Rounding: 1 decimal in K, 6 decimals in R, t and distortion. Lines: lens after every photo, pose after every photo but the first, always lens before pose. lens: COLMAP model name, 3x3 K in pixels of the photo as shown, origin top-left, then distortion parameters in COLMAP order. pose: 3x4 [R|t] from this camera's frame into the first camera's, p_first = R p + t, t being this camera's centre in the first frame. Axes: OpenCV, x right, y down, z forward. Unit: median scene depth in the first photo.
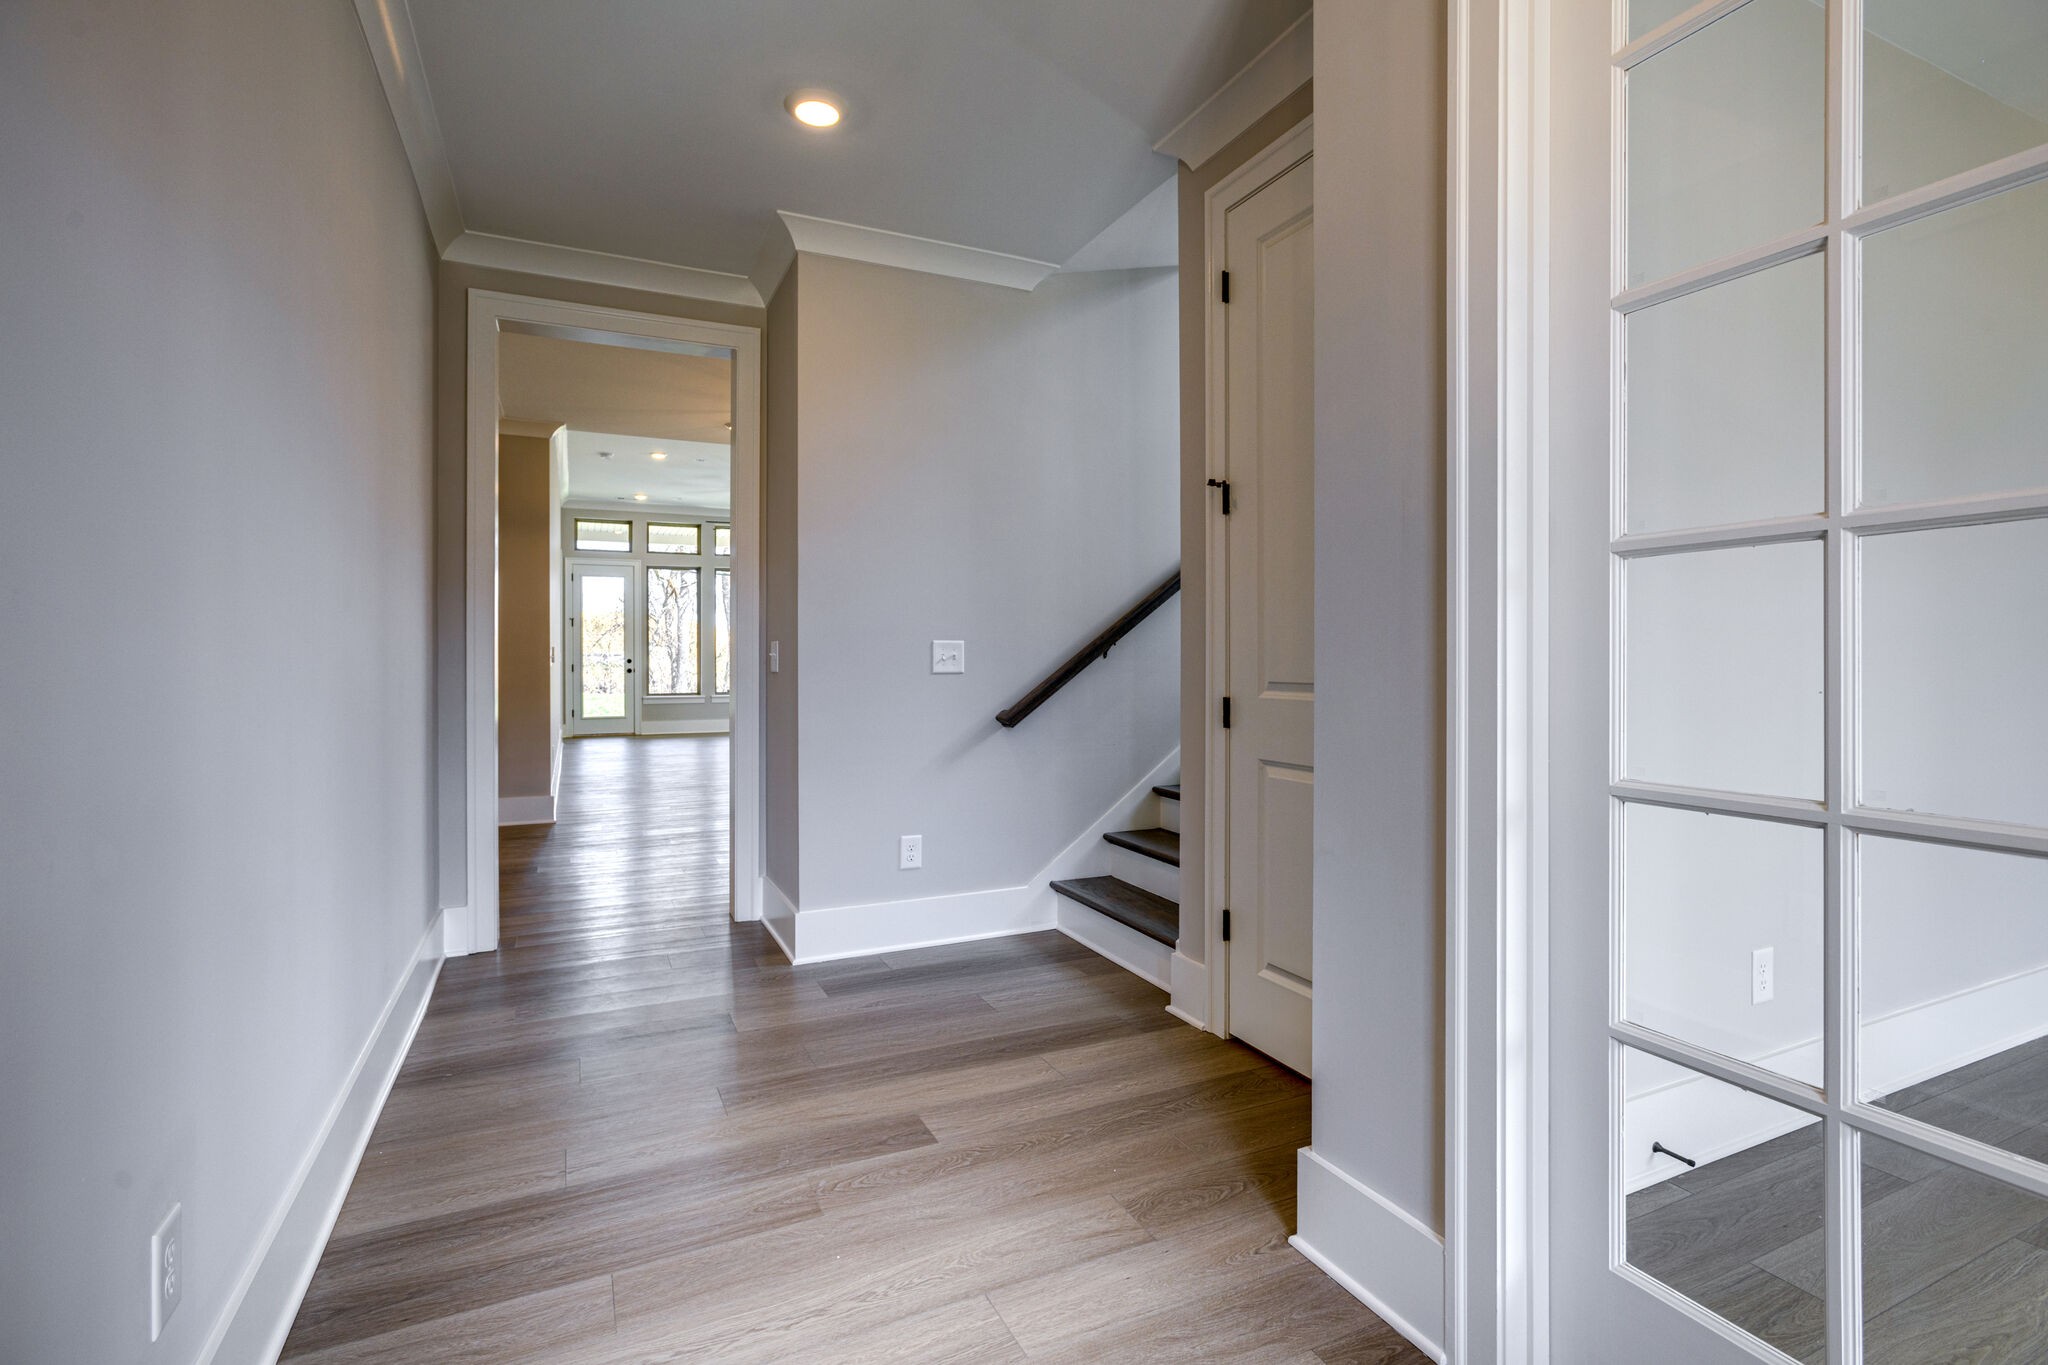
lens RADIAL K [[968.7, 0, 1020.7], [0, 968.7, 675.2], [0, 0, 1]] dist [-0.008474, 0.006333]
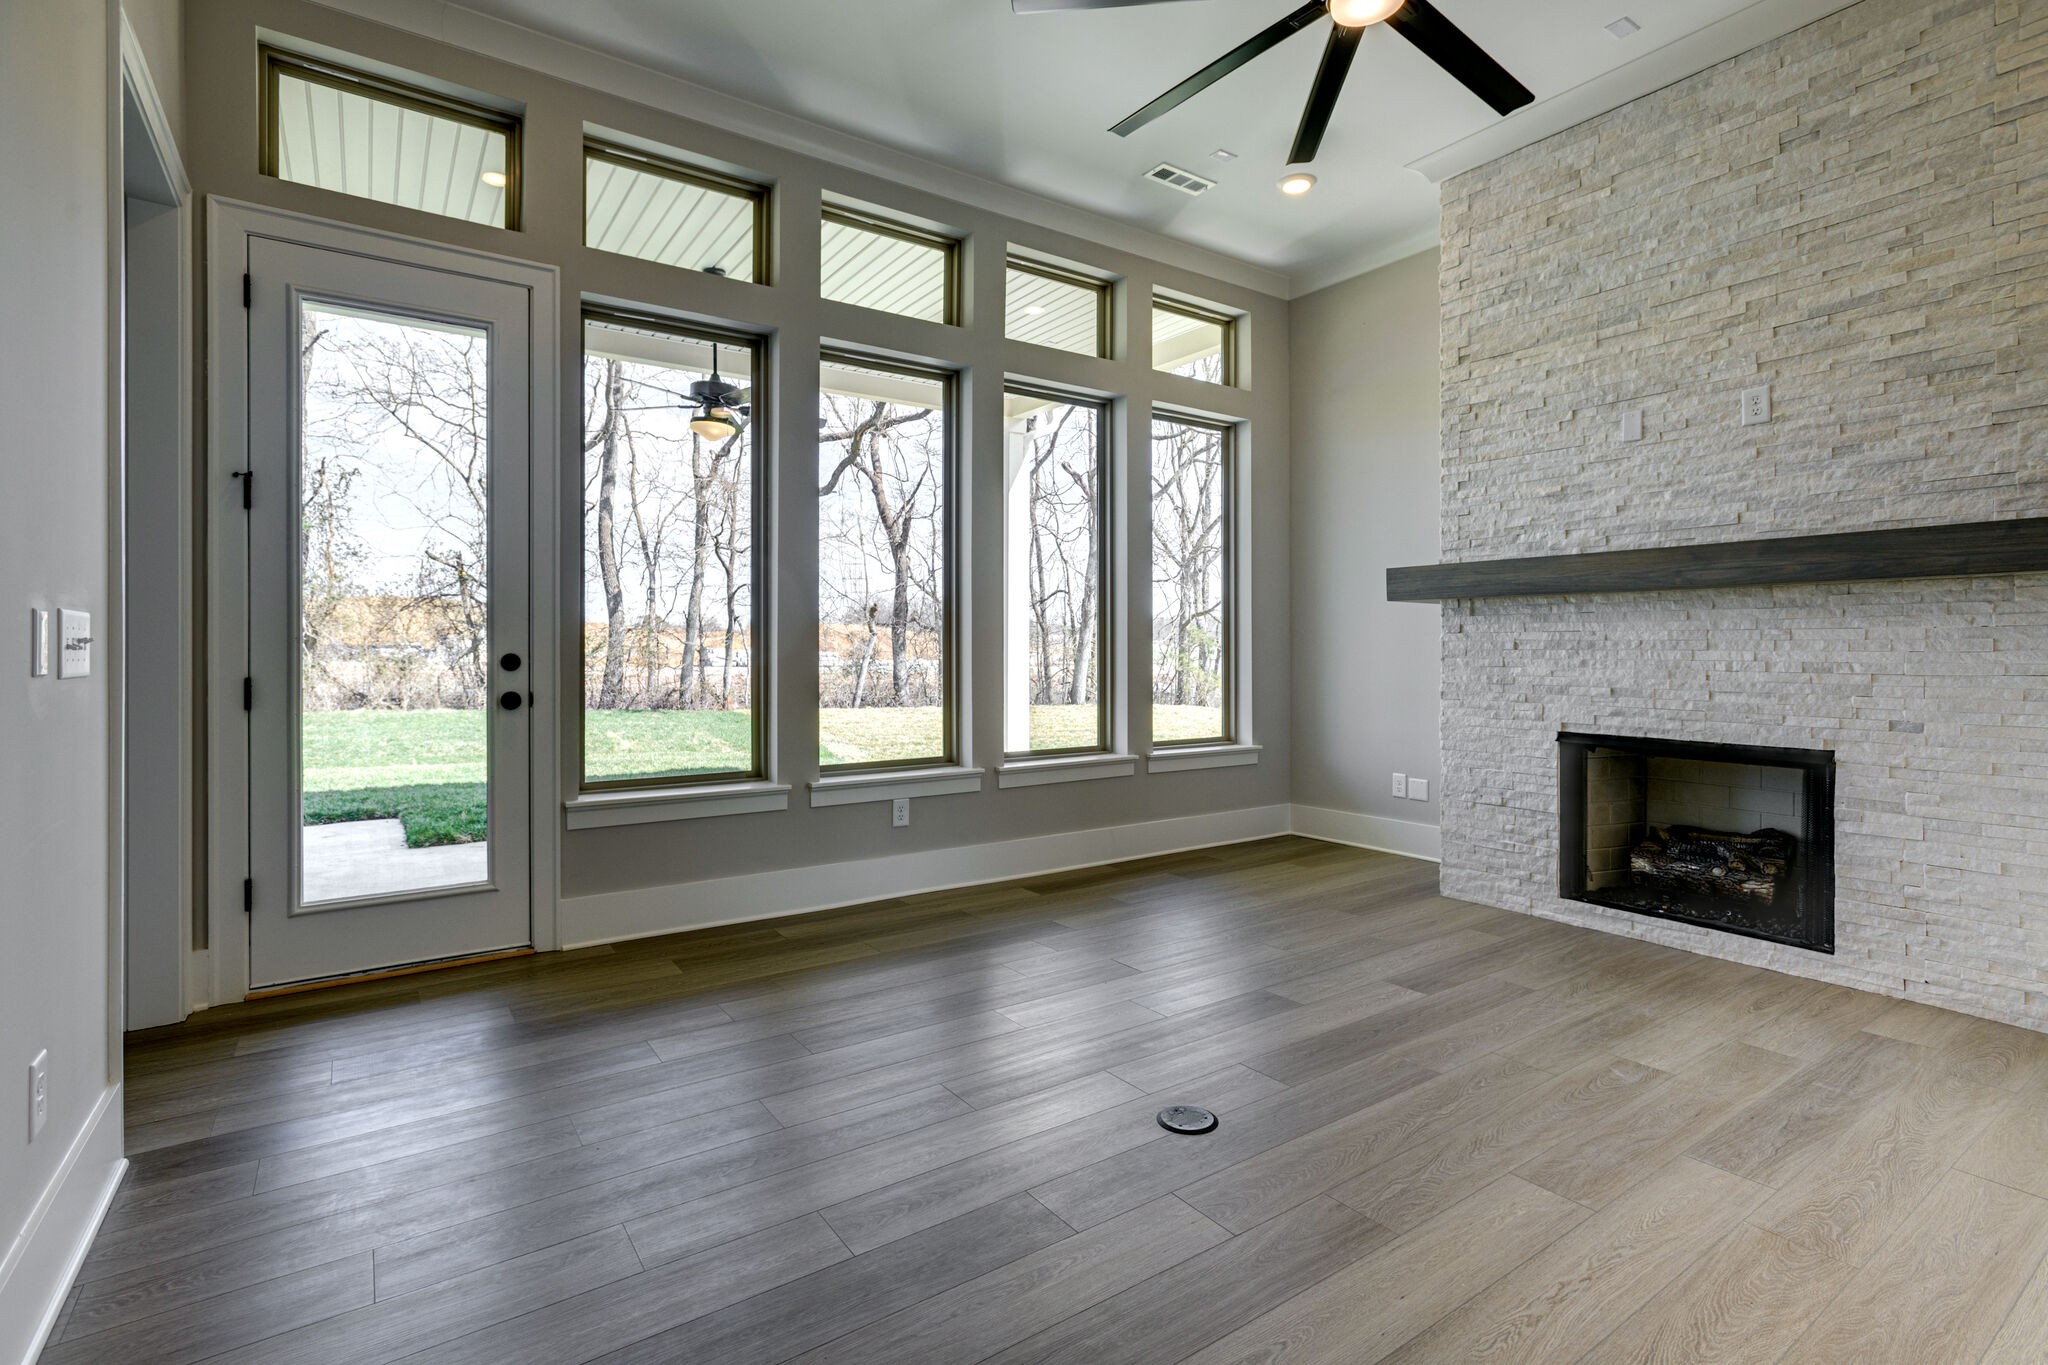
lens RADIAL K [[968.7, 0, 1045.2], [0, 968.7, 666.8], [0, 0, 1]] dist [-0.008474, 0.006333]
pose [[0.983236, 0.005425, 0.182258, -0.311278], [-0.004464, 0.999974, -0.005685, -0.012412], [-0.182285, 0.004776, 0.983234, 0.723239]]
